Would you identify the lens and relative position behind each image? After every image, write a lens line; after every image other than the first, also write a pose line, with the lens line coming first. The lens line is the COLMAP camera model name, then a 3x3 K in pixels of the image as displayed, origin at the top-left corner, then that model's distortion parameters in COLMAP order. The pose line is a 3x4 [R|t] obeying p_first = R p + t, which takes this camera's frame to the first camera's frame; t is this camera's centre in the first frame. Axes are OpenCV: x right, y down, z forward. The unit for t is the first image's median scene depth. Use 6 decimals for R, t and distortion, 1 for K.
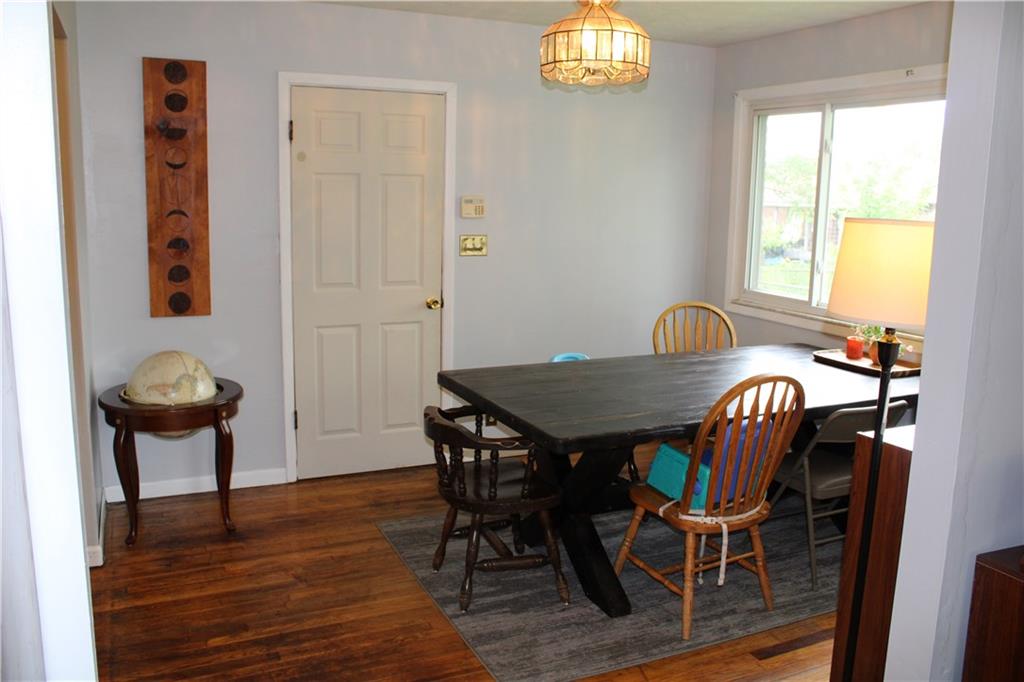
lens RADIAL K [[850.1, 0, 512.0], [0, 850.1, 341.0], [0, 0, 1]] dist [-0.175138, 0.165719]
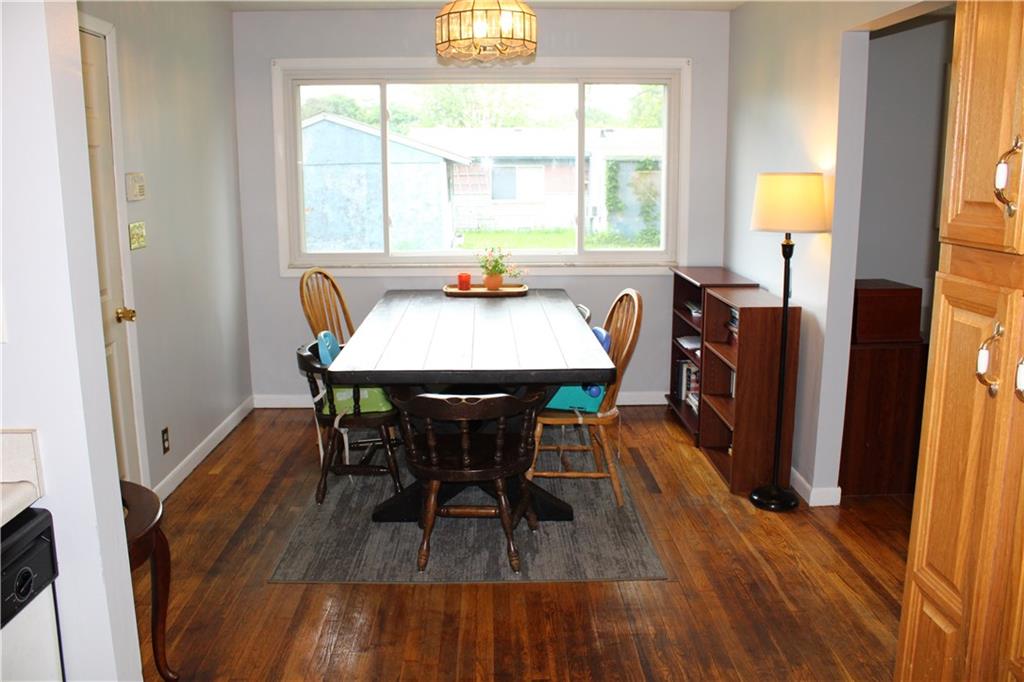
lens RADIAL K [[850.1, 0, 512.0], [0, 850.1, 341.0], [0, 0, 1]] dist [-0.175138, 0.165719]
pose [[0.389536, -0.204034, 0.898127, -0.771191], [0.171183, 0.974200, 0.147071, -0.086151], [-0.904963, 0.096454, 0.414414, 0.464947]]
